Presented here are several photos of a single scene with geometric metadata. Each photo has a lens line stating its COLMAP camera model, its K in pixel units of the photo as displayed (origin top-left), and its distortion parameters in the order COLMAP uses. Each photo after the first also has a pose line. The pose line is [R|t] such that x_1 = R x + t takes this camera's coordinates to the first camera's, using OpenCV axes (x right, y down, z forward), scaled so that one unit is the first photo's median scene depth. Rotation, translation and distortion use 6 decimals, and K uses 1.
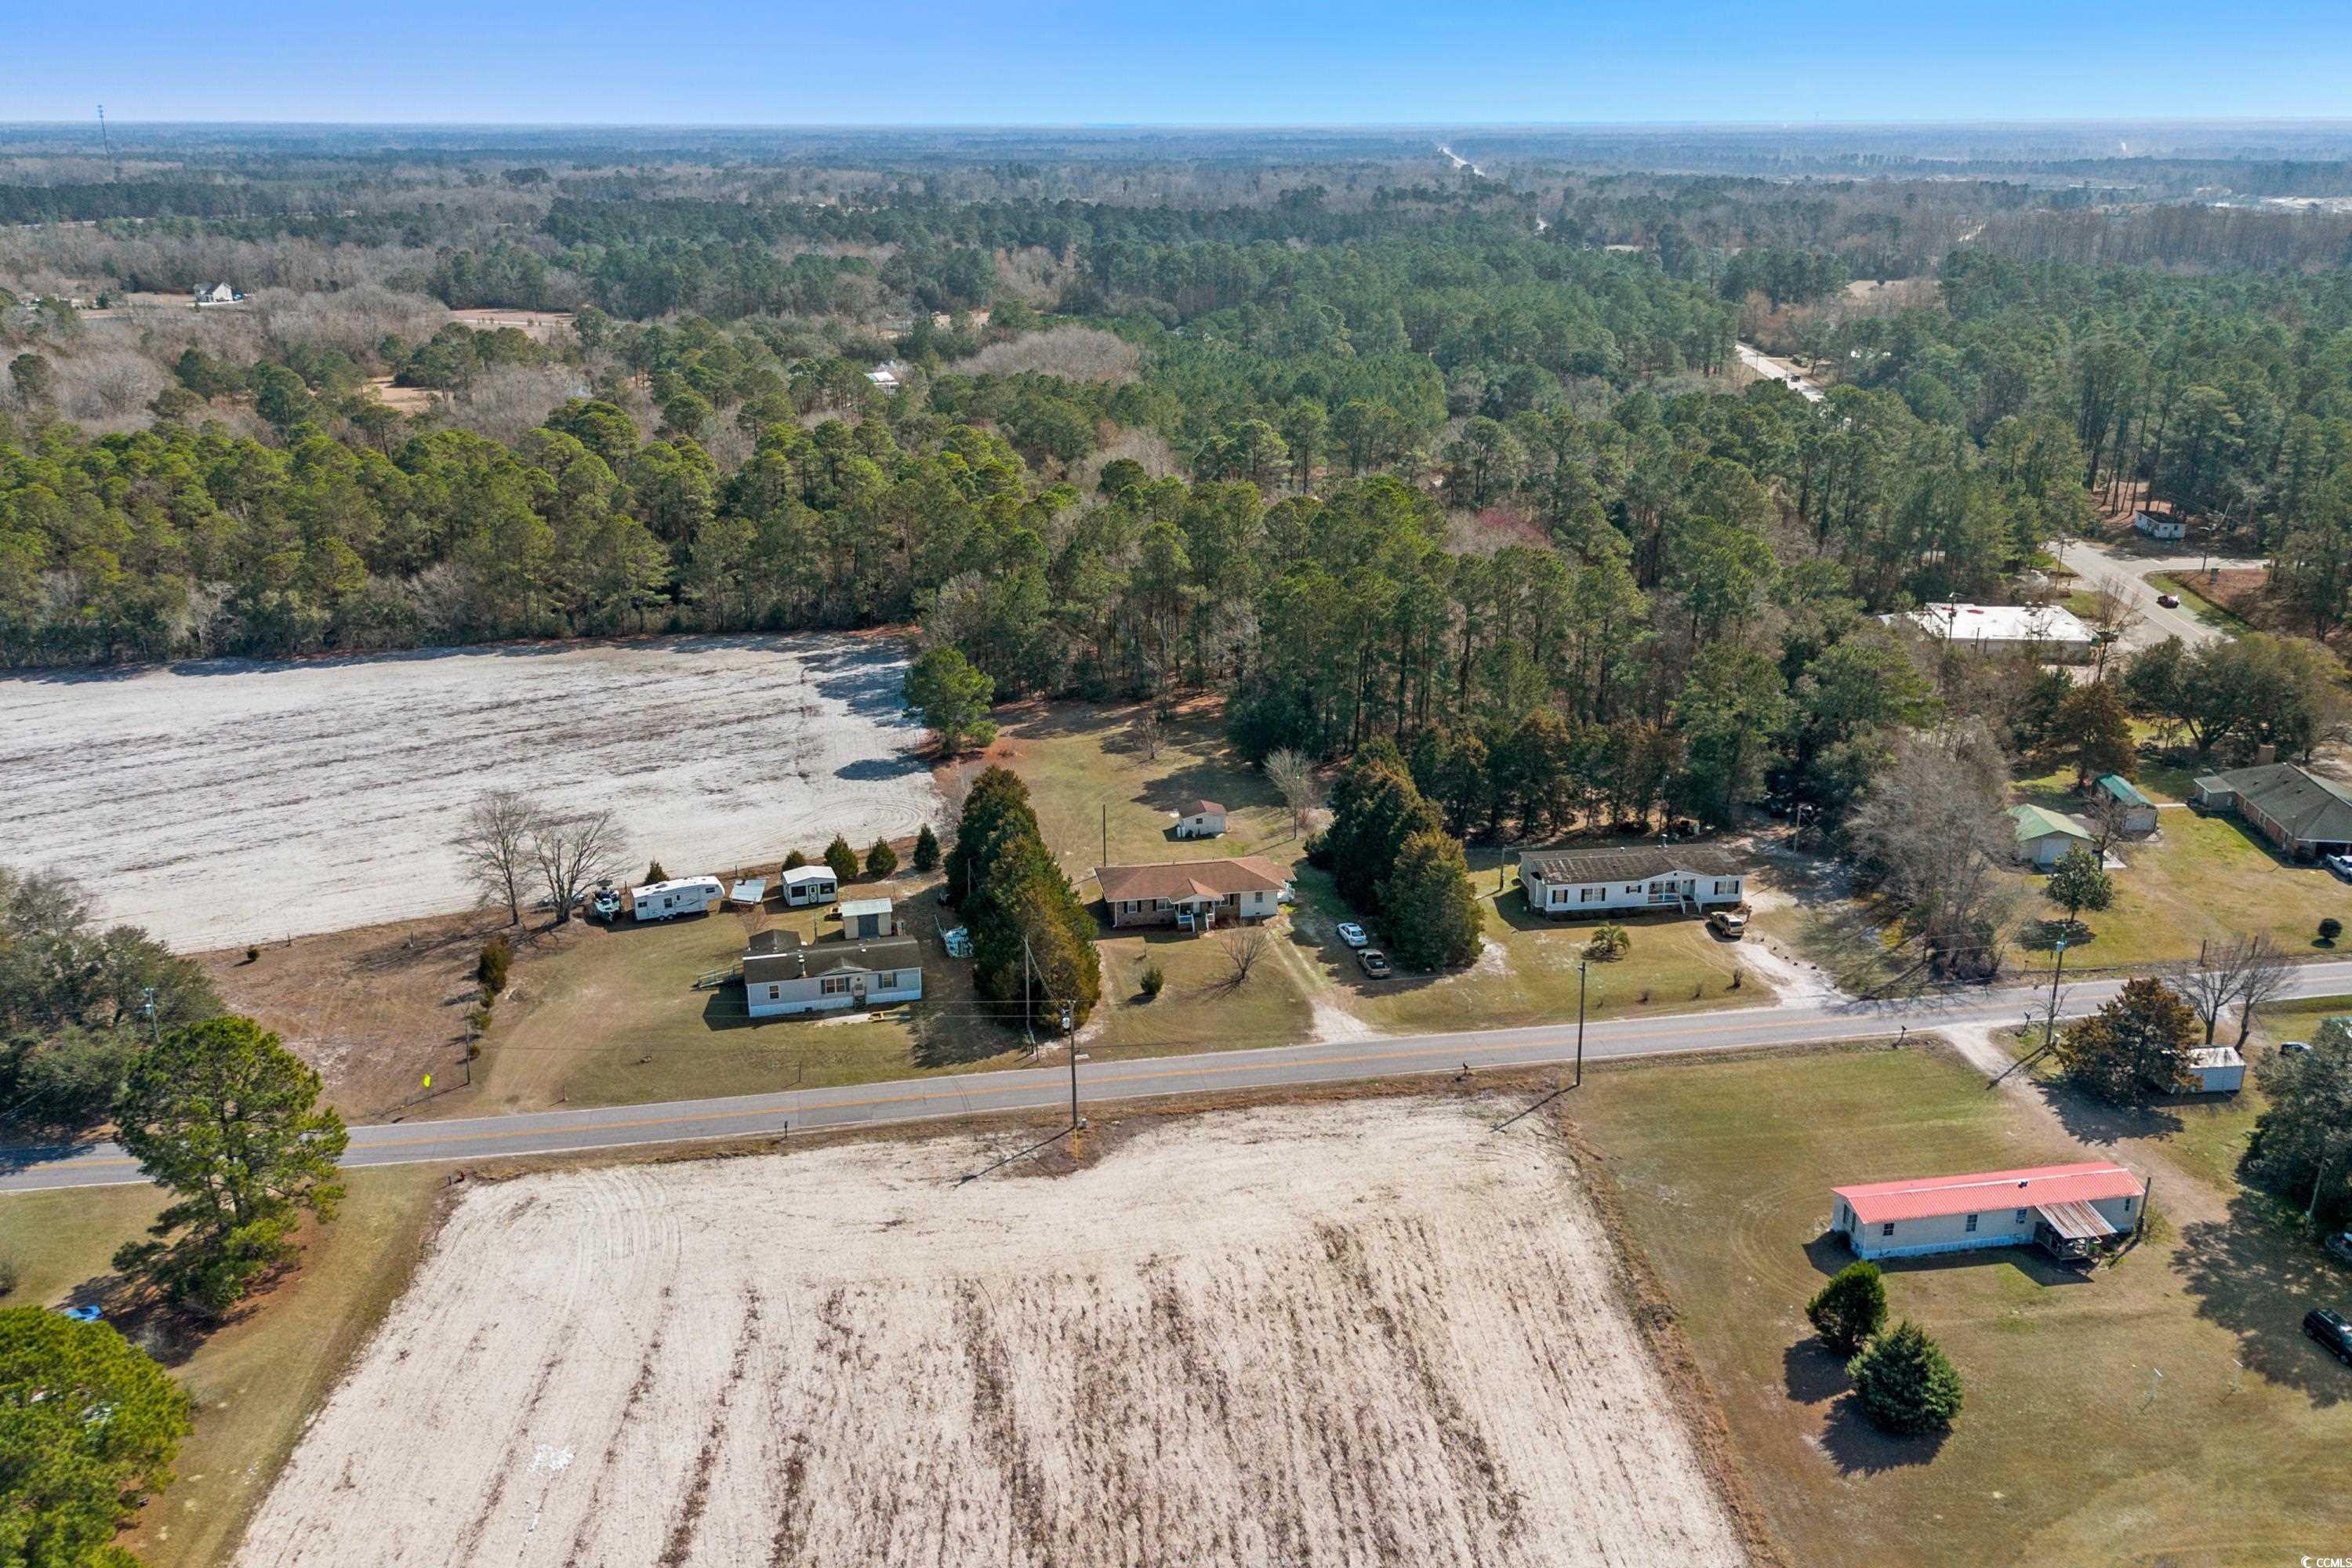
lens RADIAL K [[1682.5, 0, 1227.6], [0, 1682.5, 776.7], [0, 0, 1]] dist [0.107488, -0.000709]
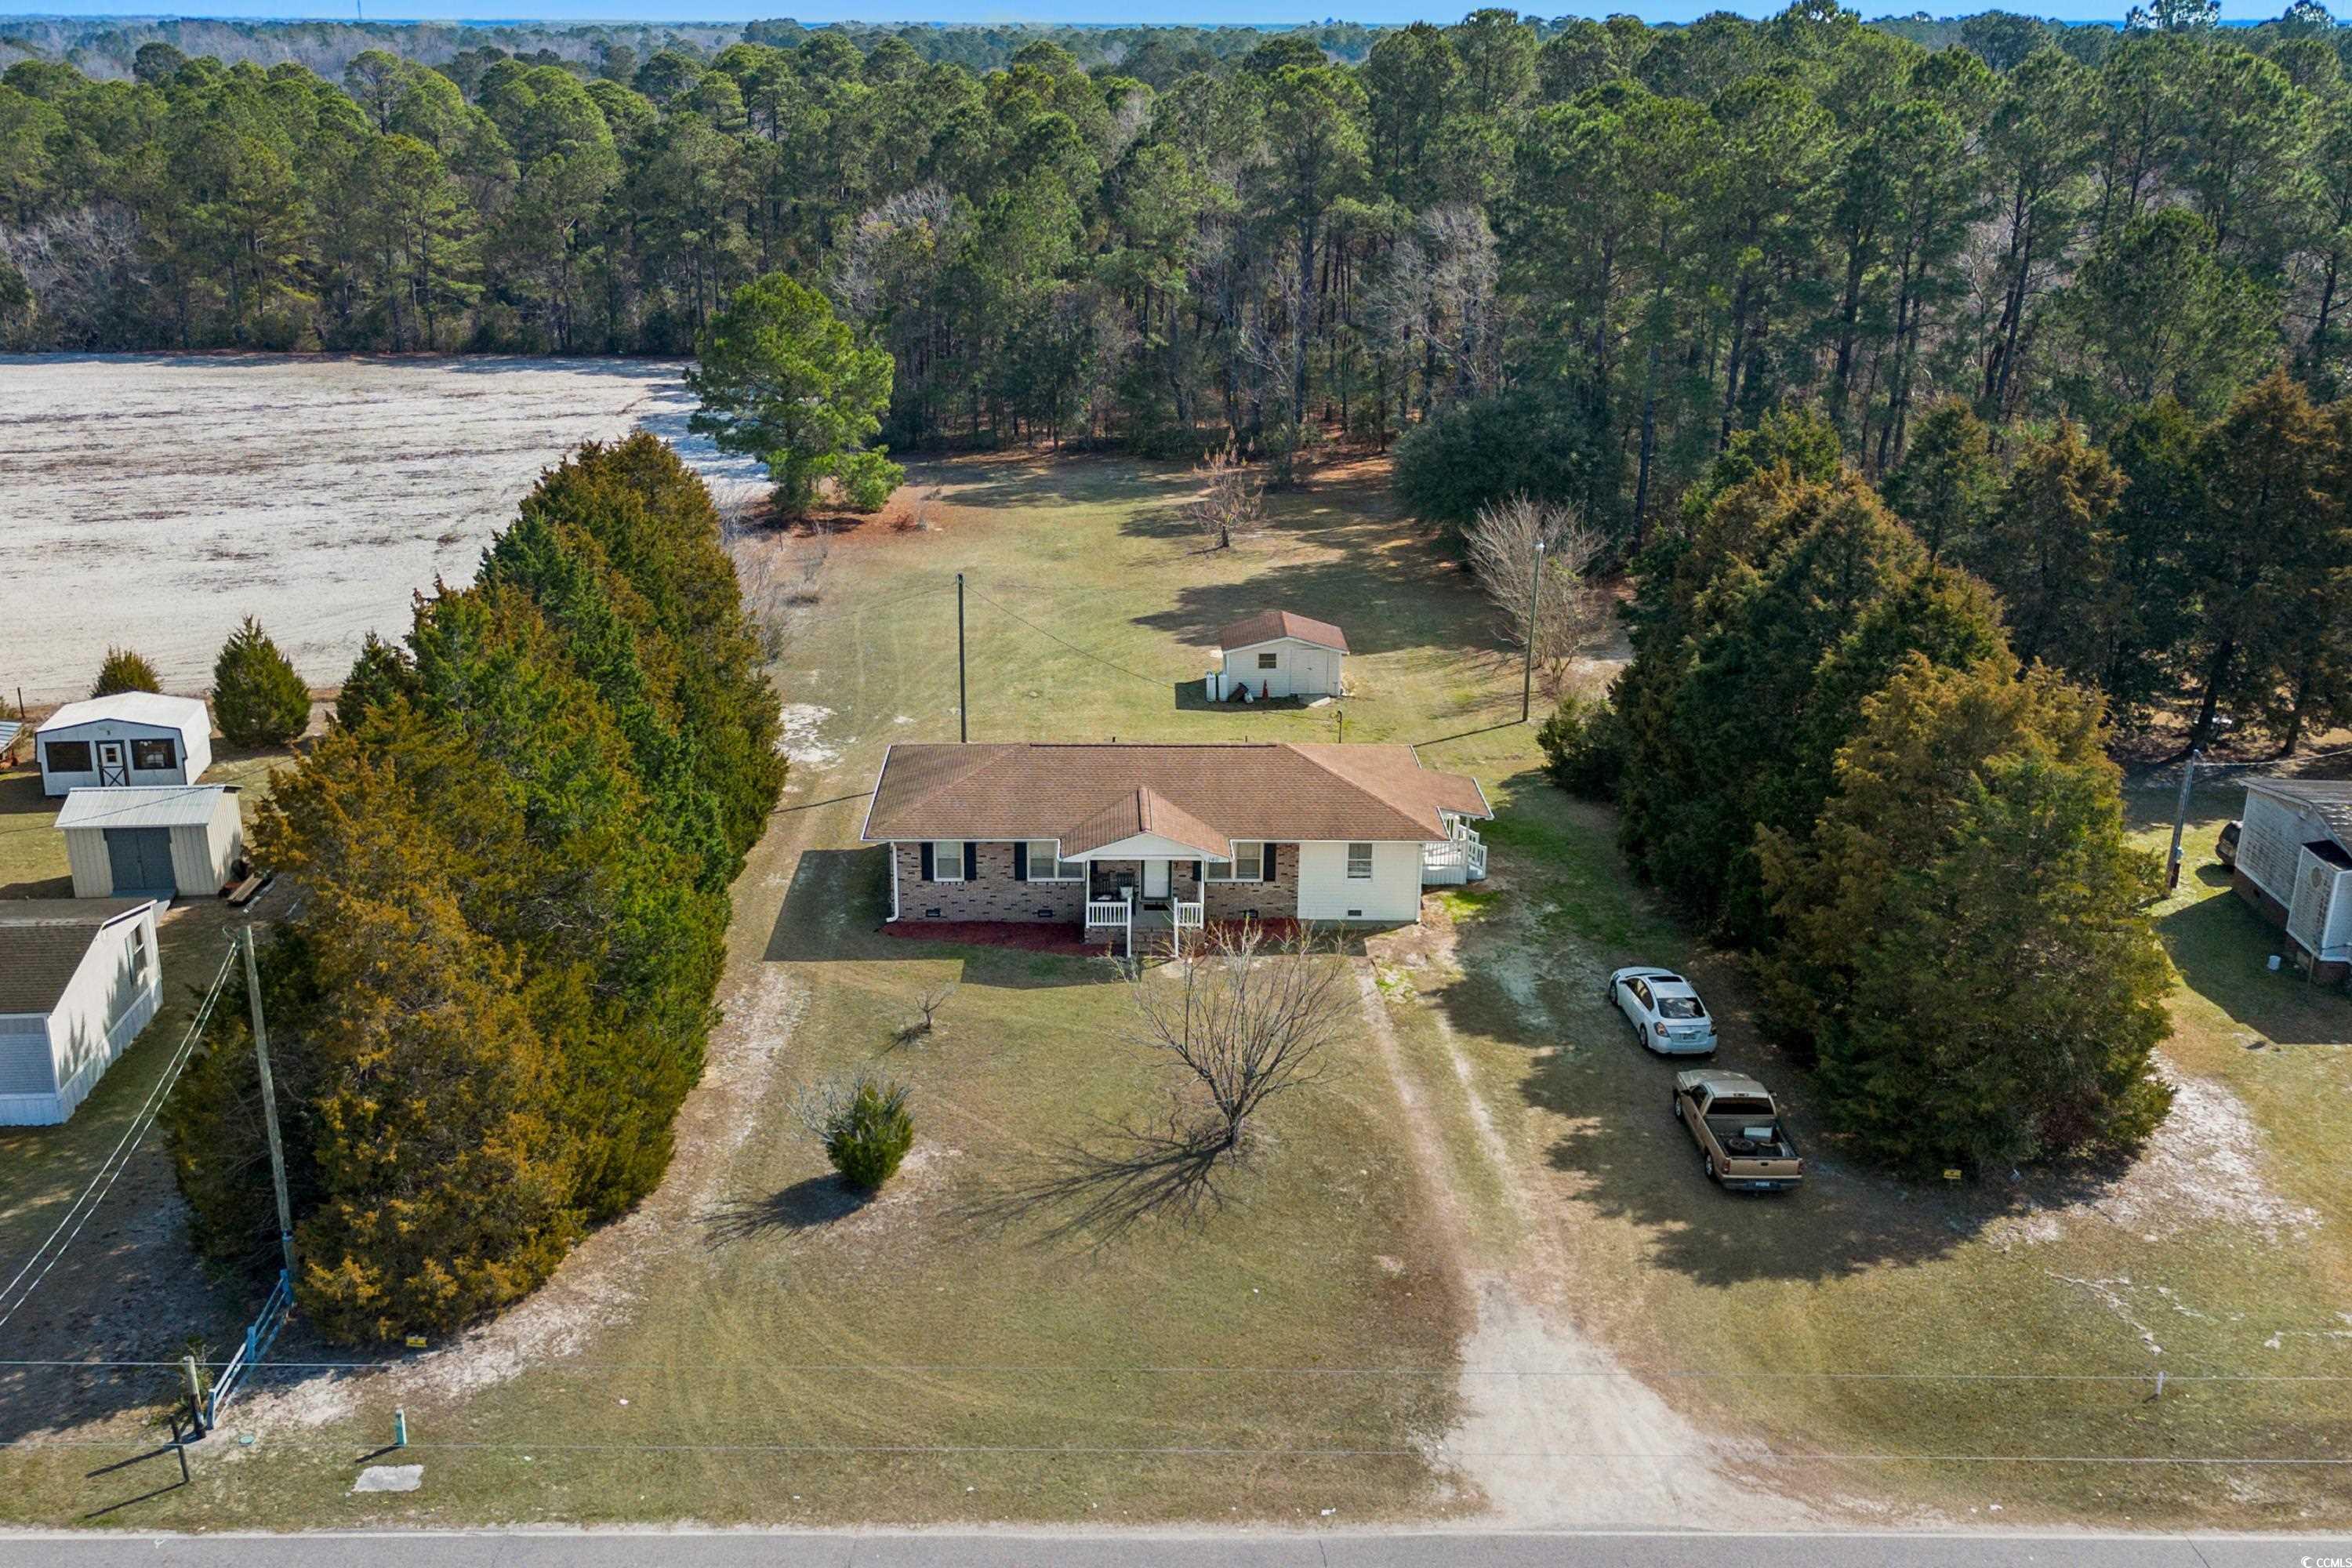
lens RADIAL K [[2233.1, 0, 1165.7], [0, 2233.1, 775.6], [0, 0, 1]] dist [0.084161, -0.139530]
pose [[0.985584, 0.062954, -0.157041, 0.046711], [-0.060121, 0.997932, 0.022729, 0.048743], [0.158148, -0.012960, 0.987330, 0.591375]]
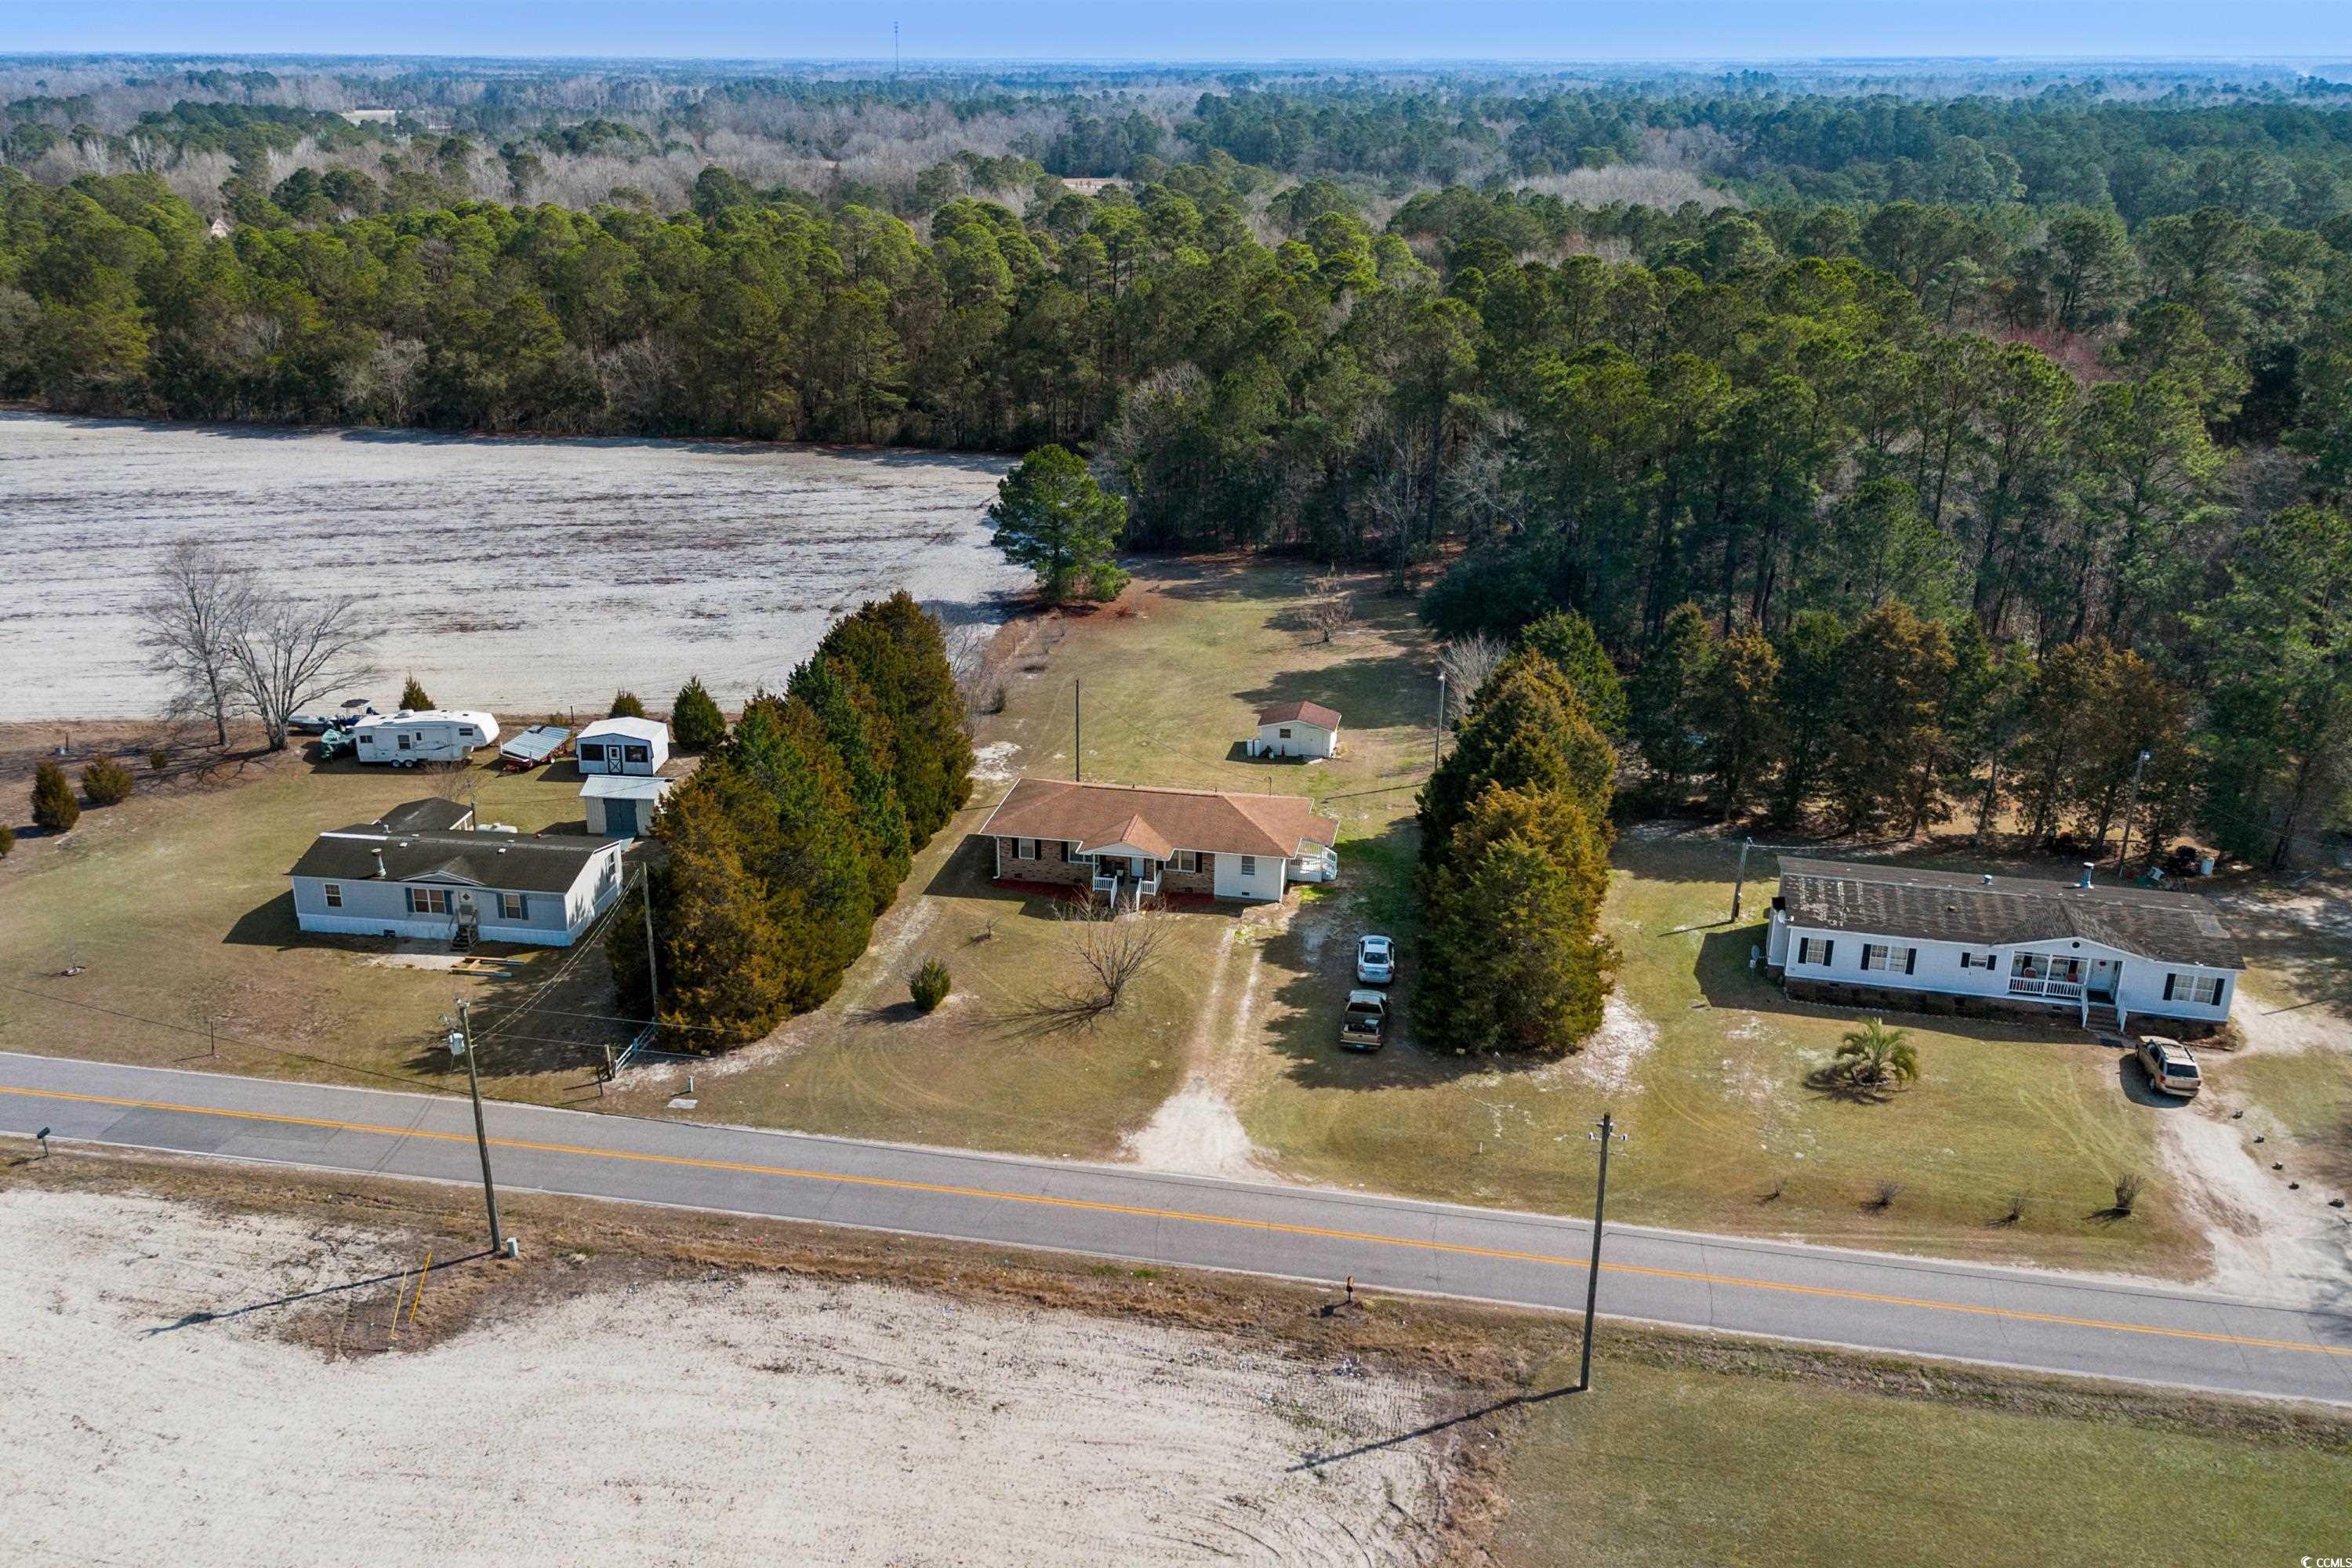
lens RADIAL K [[1885.9, 0, 1171.7], [0, 1885.9, 776.3], [0, 0, 1]] dist [0.084436, -0.087509]
pose [[0.937889, 0.131521, -0.321039, 0.191241], [-0.120646, 0.991246, 0.053629, 0.012010], [0.325282, -0.011566, 0.945546, 0.403050]]
